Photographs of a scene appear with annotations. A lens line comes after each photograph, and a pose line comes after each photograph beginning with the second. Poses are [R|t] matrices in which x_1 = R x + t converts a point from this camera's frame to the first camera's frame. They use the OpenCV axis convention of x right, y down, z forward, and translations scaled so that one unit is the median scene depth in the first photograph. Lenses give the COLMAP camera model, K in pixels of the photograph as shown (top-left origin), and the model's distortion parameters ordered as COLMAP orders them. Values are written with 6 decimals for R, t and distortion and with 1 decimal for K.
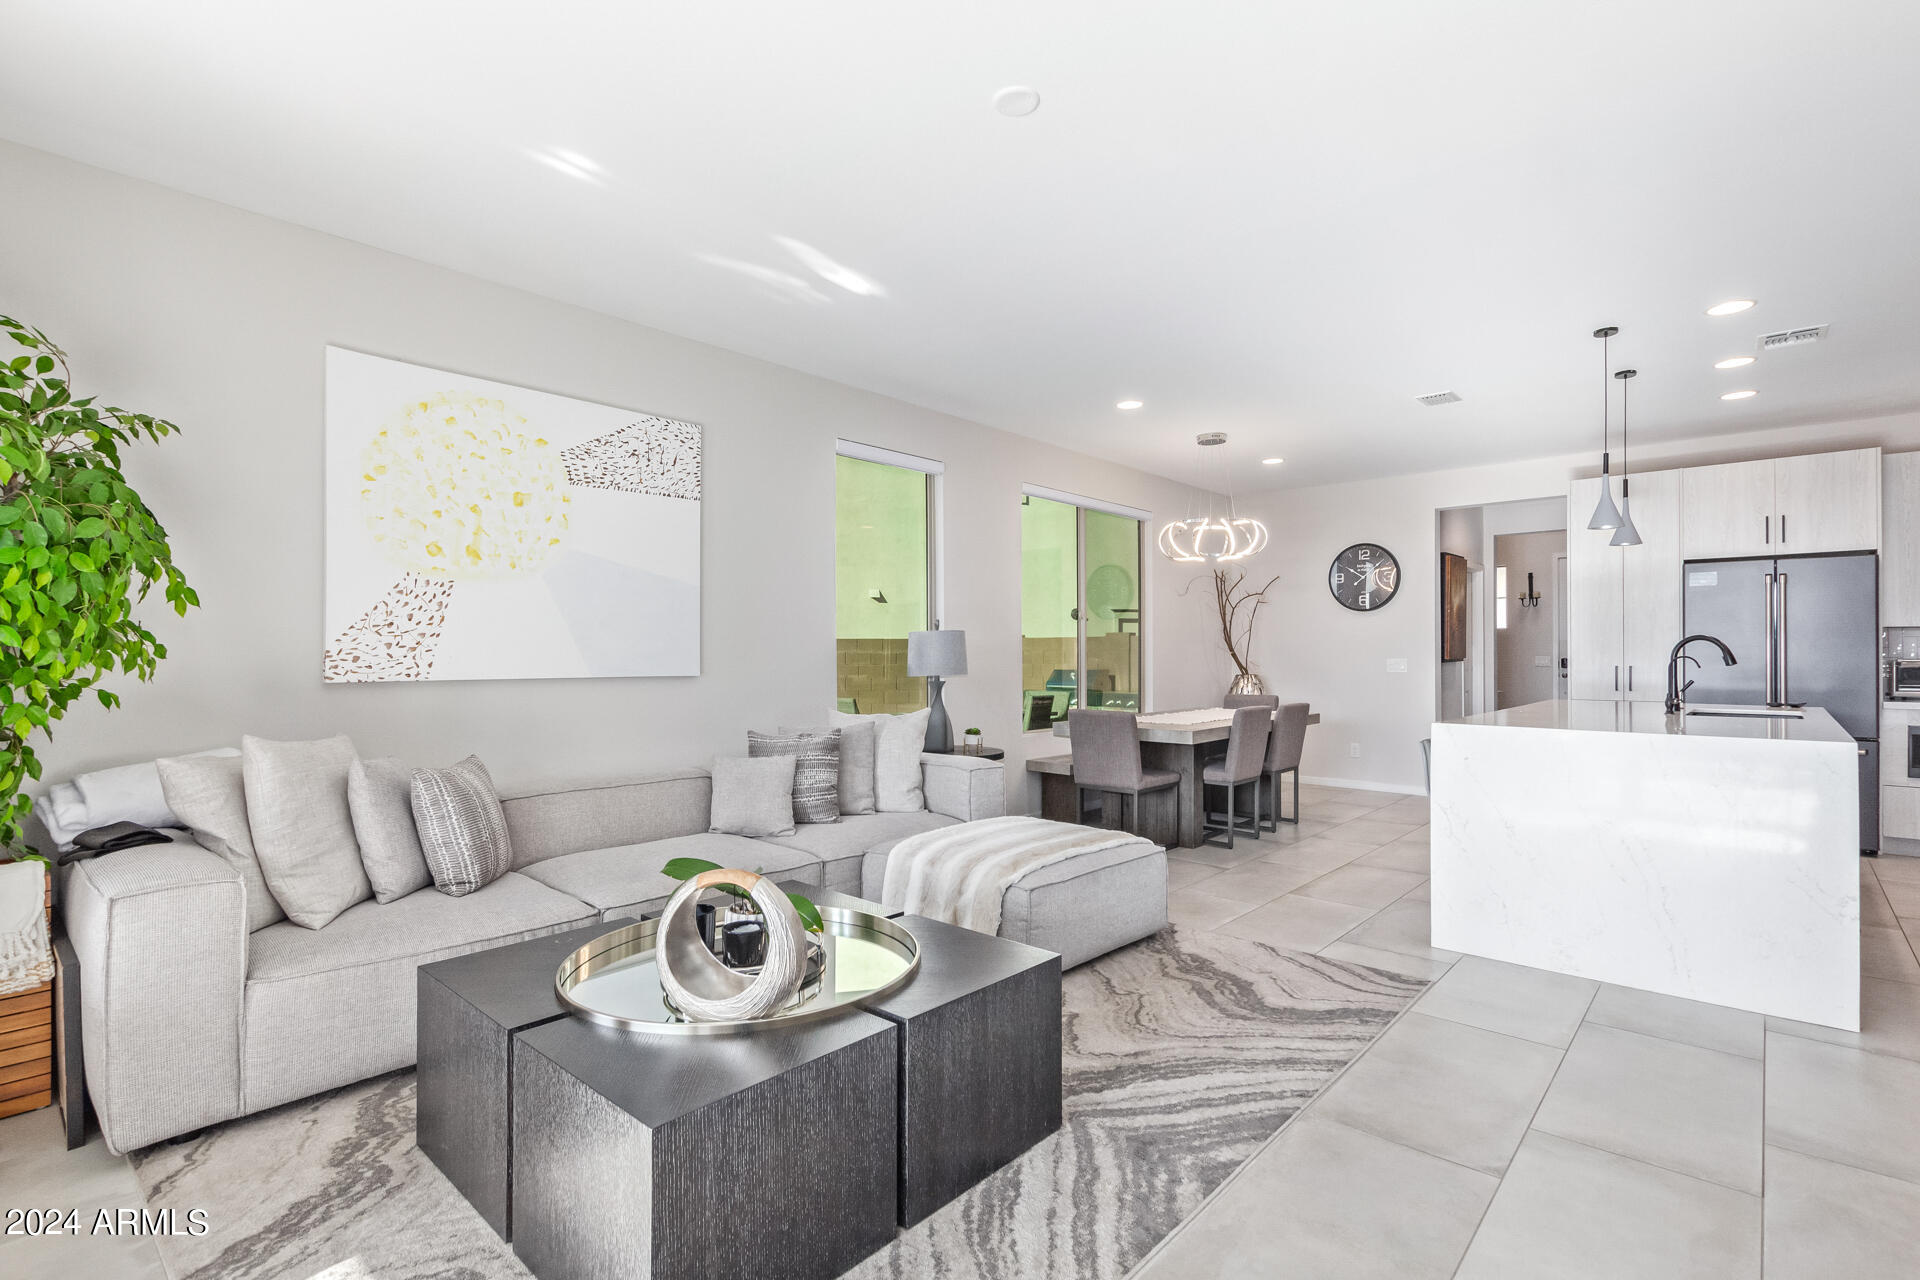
lens RADIAL K [[902.8, 0, 988.9], [0, 902.8, 647.1], [0, 0, 1]] dist [0.014262, -0.000006]
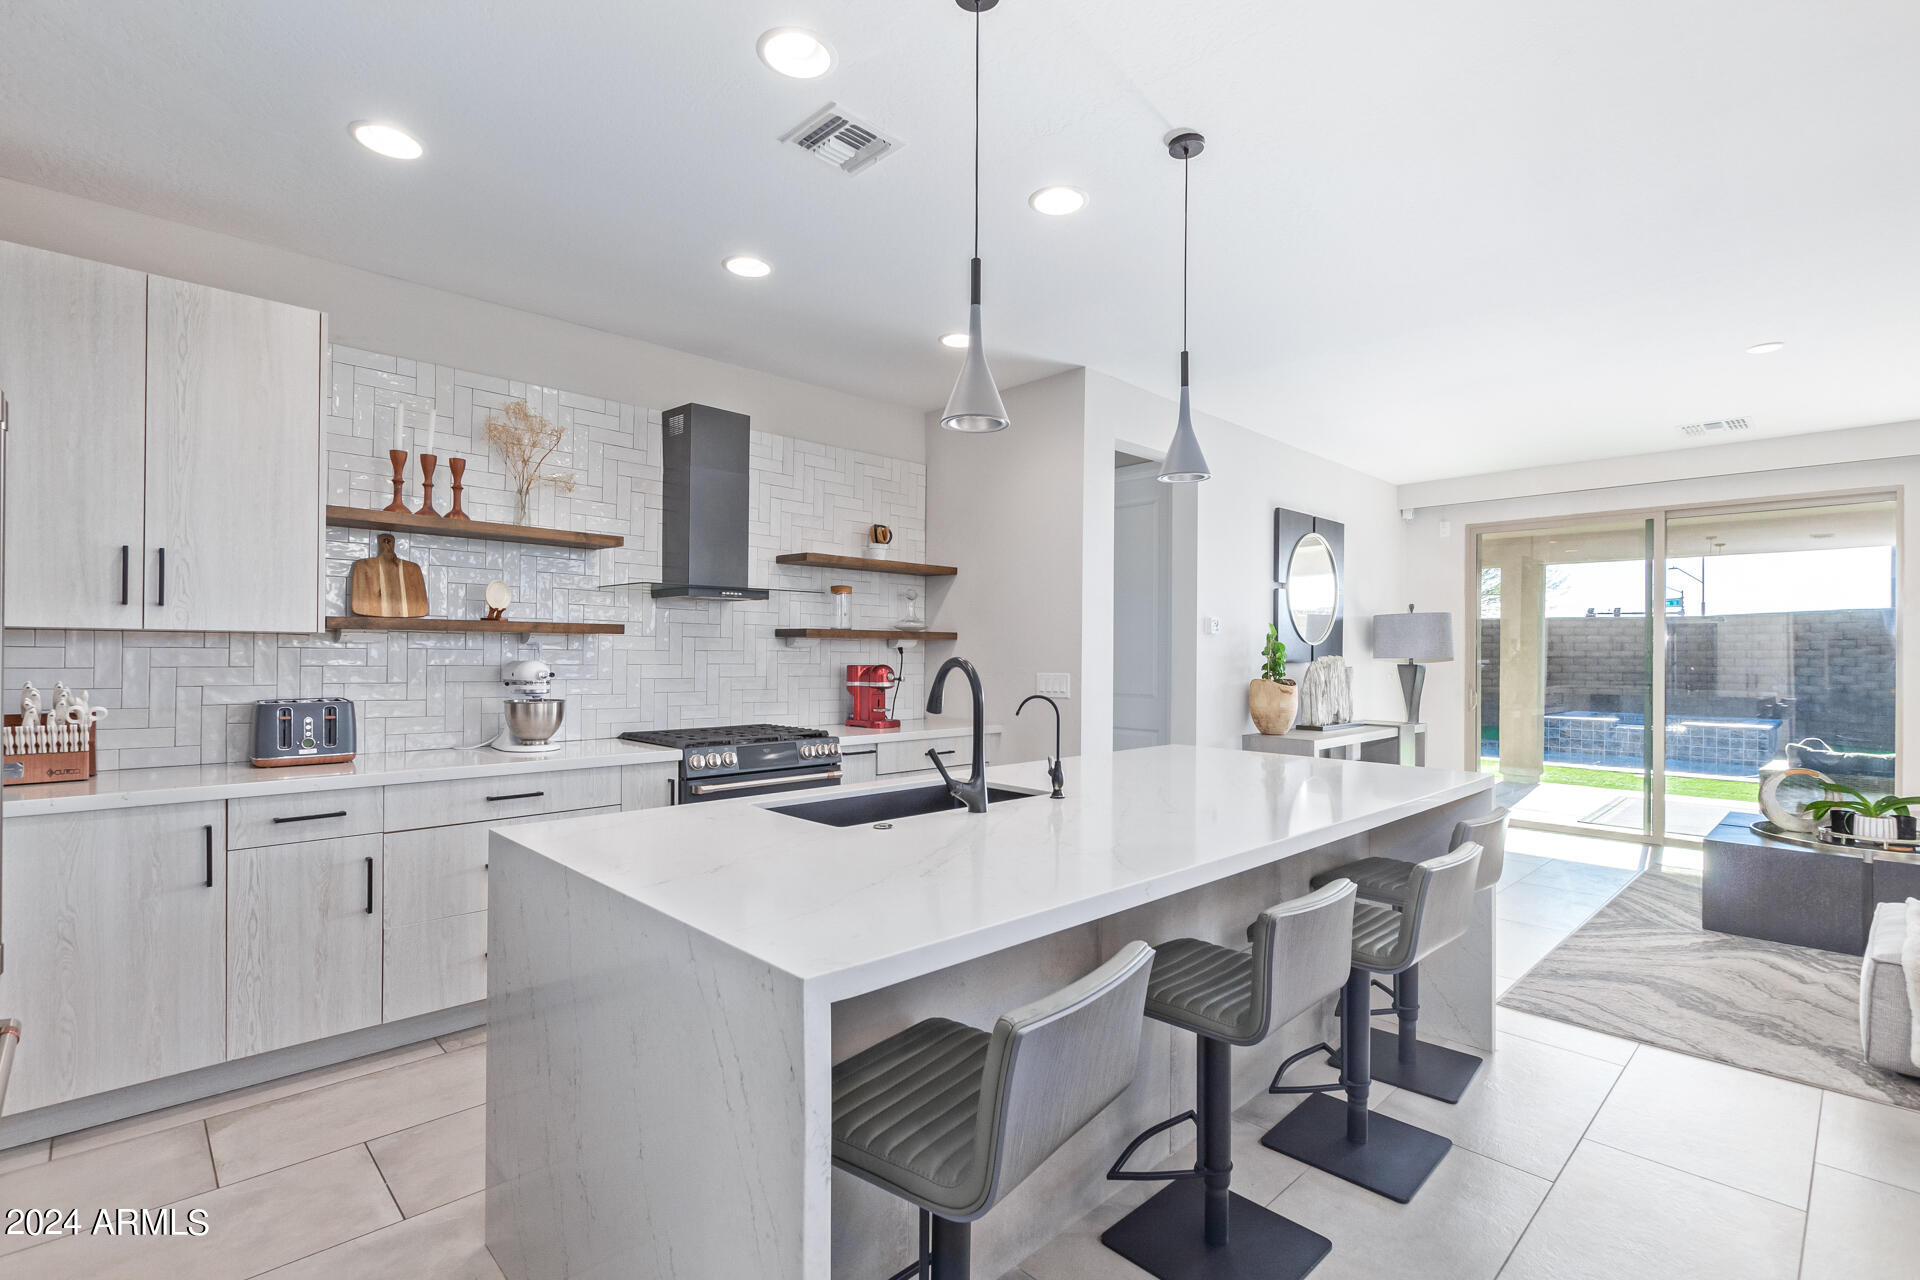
lens RADIAL K [[902.8, 0, 966.0], [0, 902.8, 650.9], [0, 0, 1]] dist [0.014262, -0.000006]
pose [[-0.996120, -0.009265, 0.087512, 0.573649], [-0.009773, 0.999938, -0.005375, -0.013344], [-0.087456, -0.006210, -0.996149, 1.193600]]
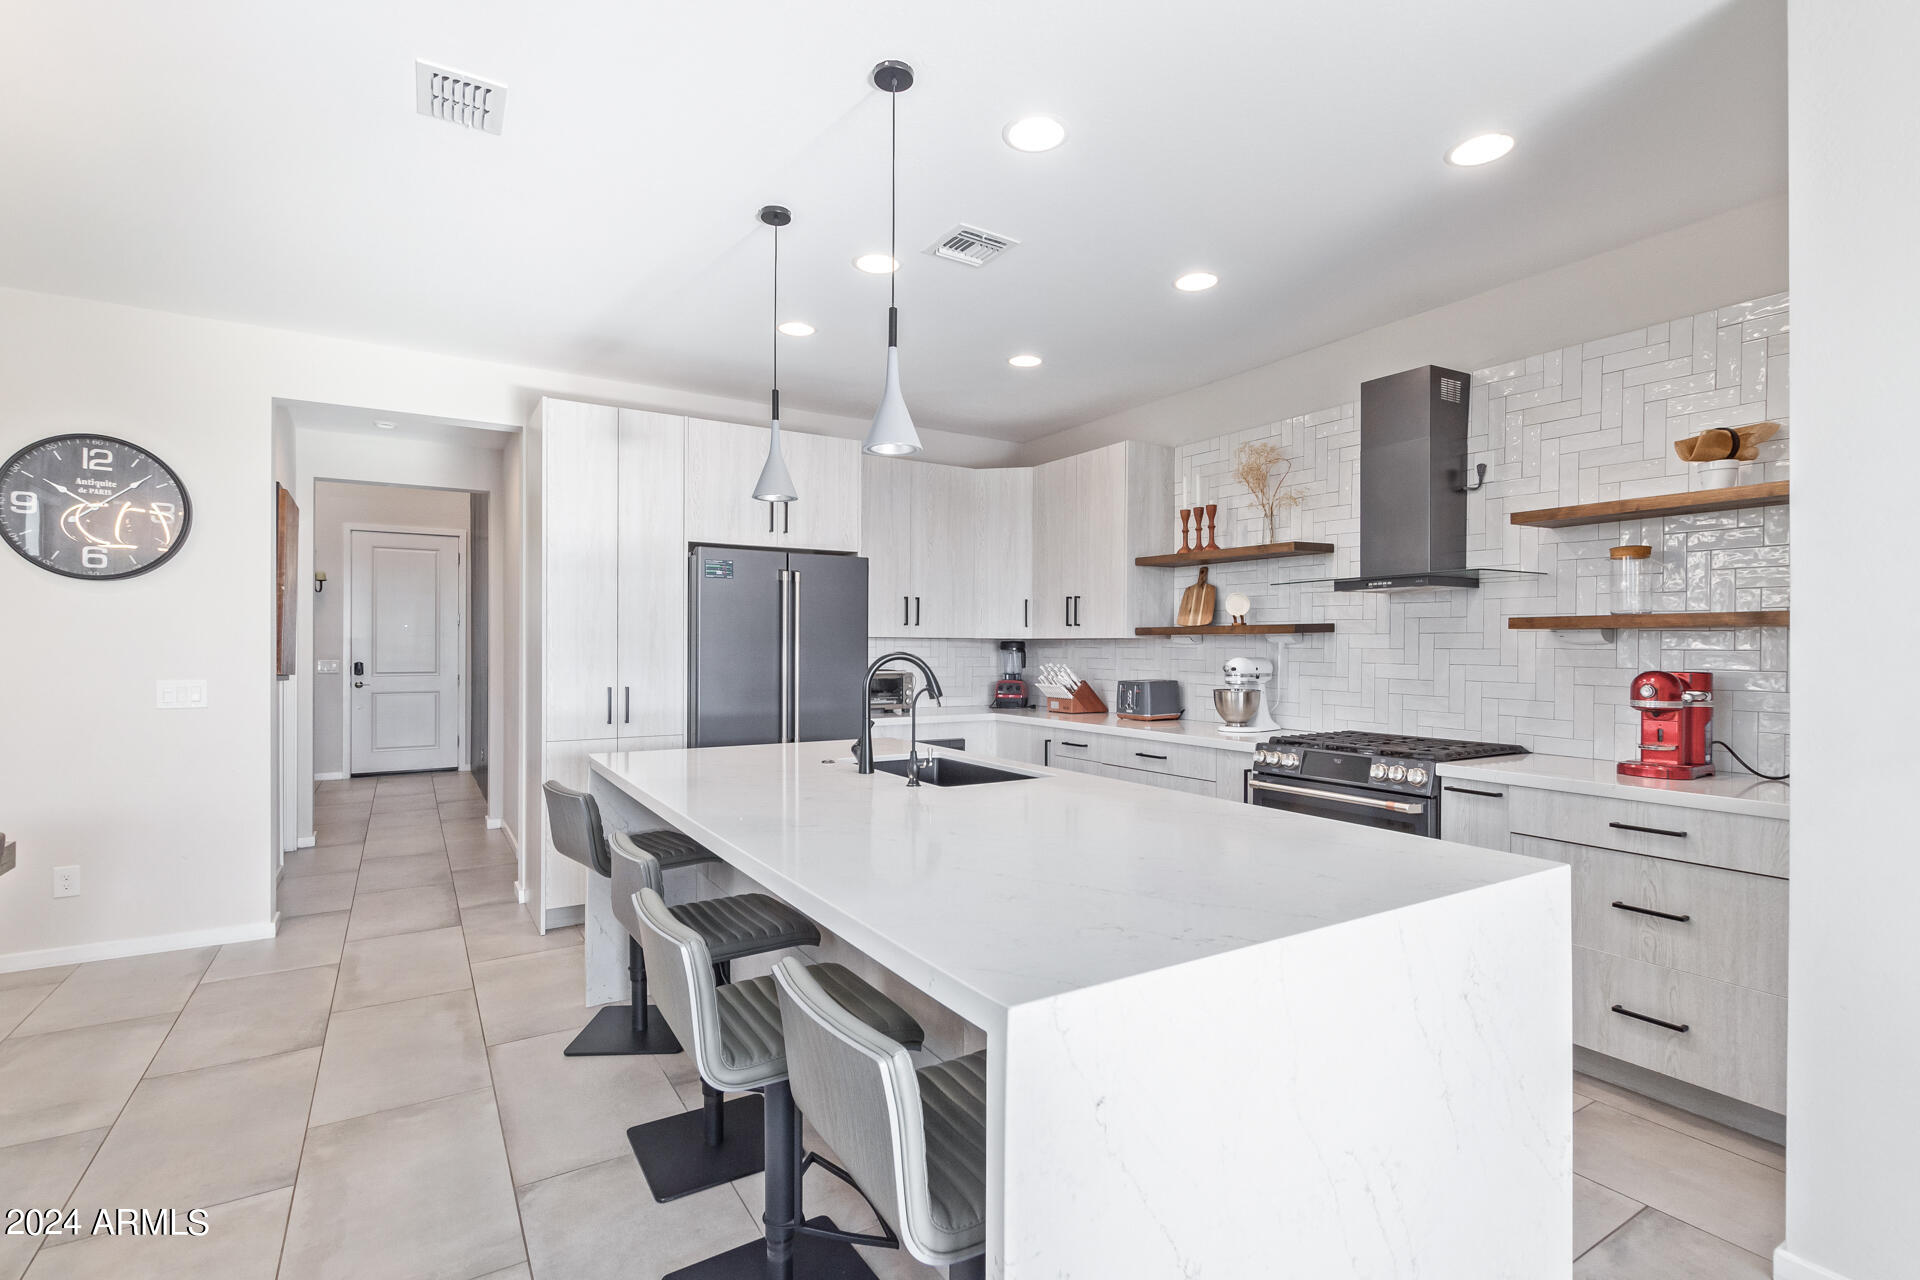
lens RADIAL K [[902.8, 0, 964.9], [0, 902.8, 645.9], [0, 0, 1]] dist [0.014262, -0.000006]
pose [[0.310279, 0.002978, 0.950641, 0.145579], [-0.009957, 0.999950, 0.000117, -0.014125], [-0.950593, -0.009502, 0.310293, 0.596739]]
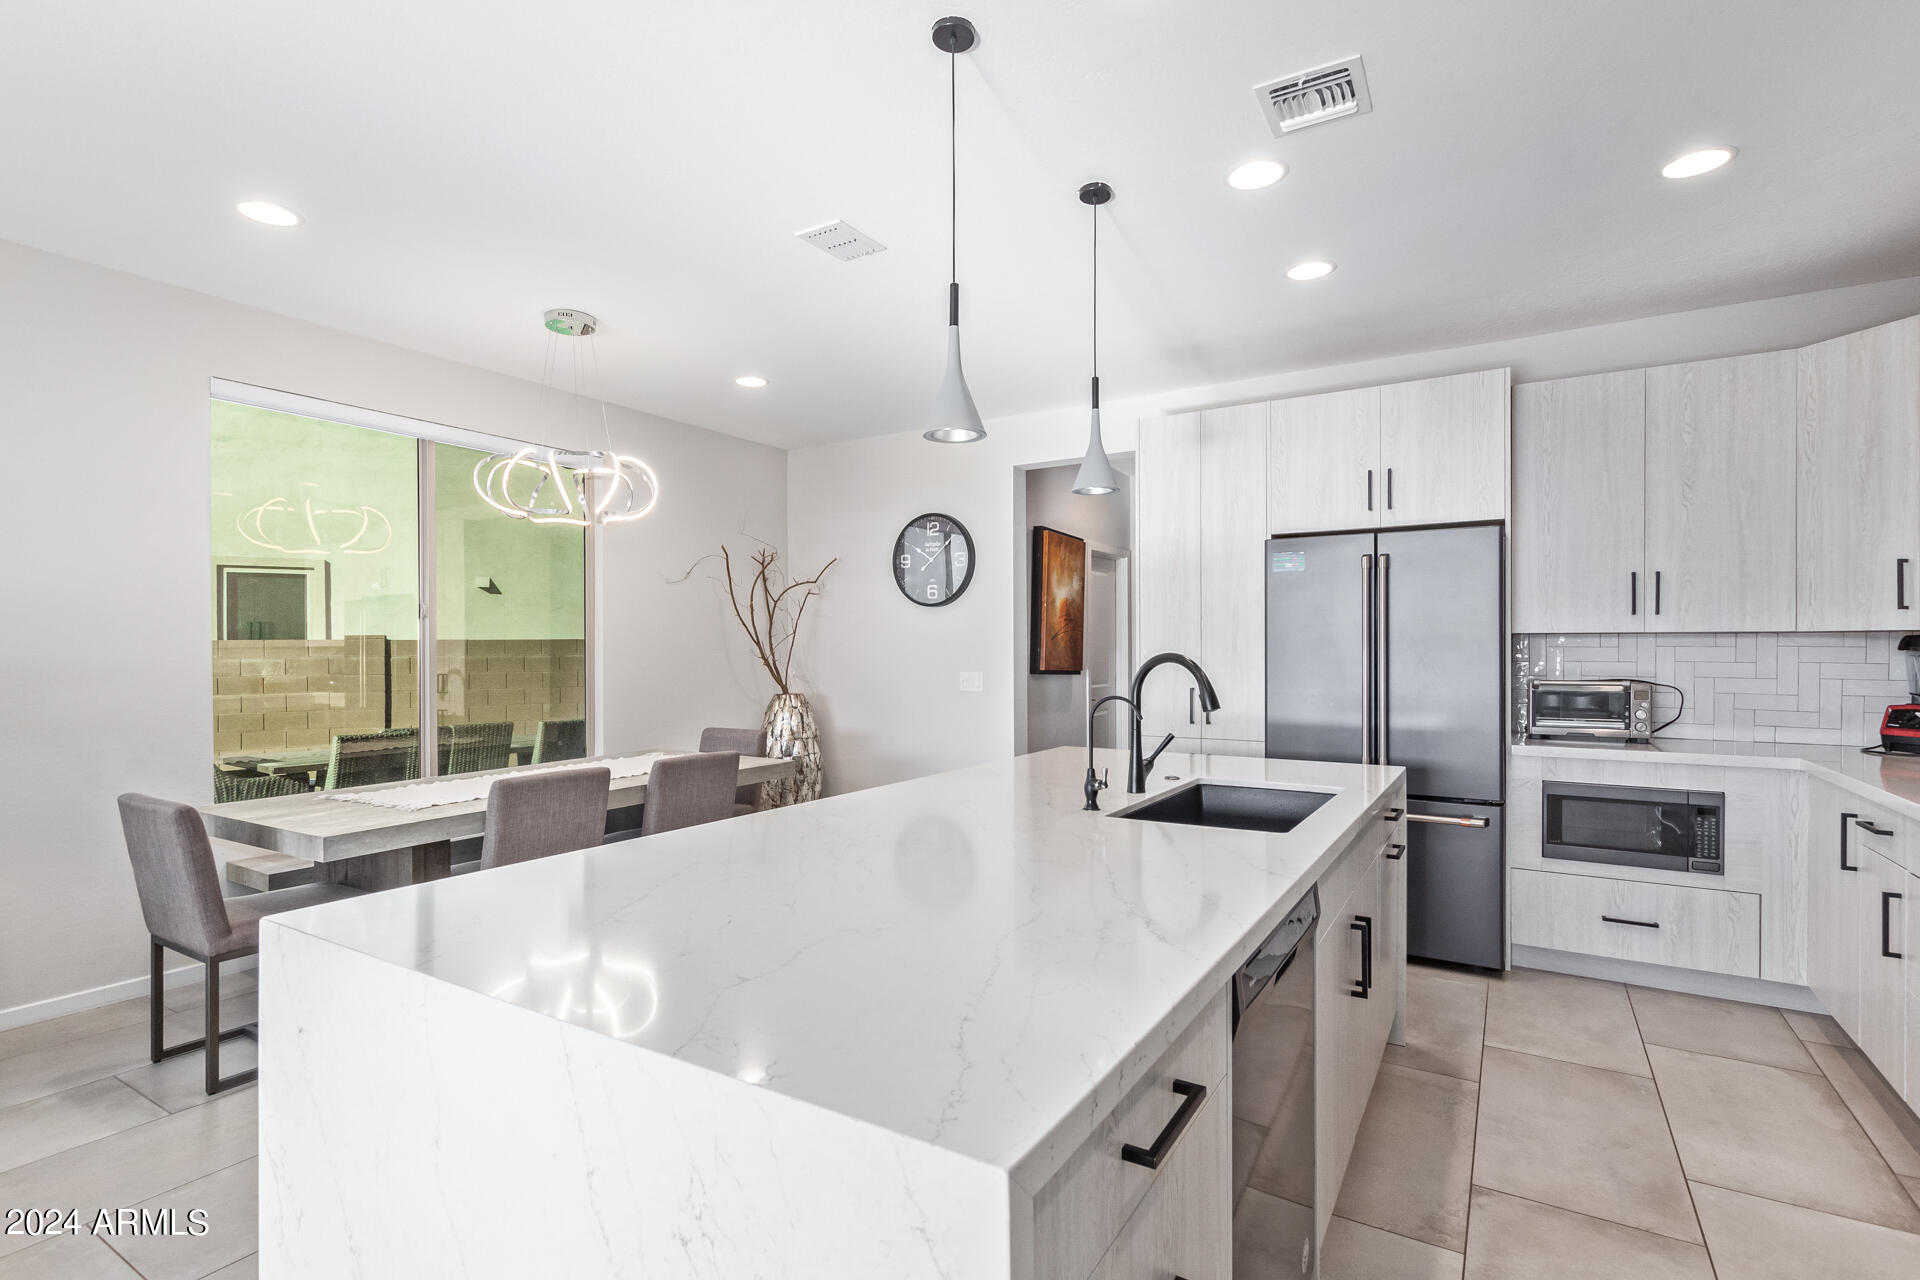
lens RADIAL K [[902.8, 0, 963.9], [0, 902.8, 644.8], [0, 0, 1]] dist [0.014262, -0.000006]
pose [[0.988012, -0.002149, 0.154362, 0.459171], [0.001453, 0.999988, 0.004620, -0.017265], [-0.154370, -0.004340, 0.988004, 0.387923]]
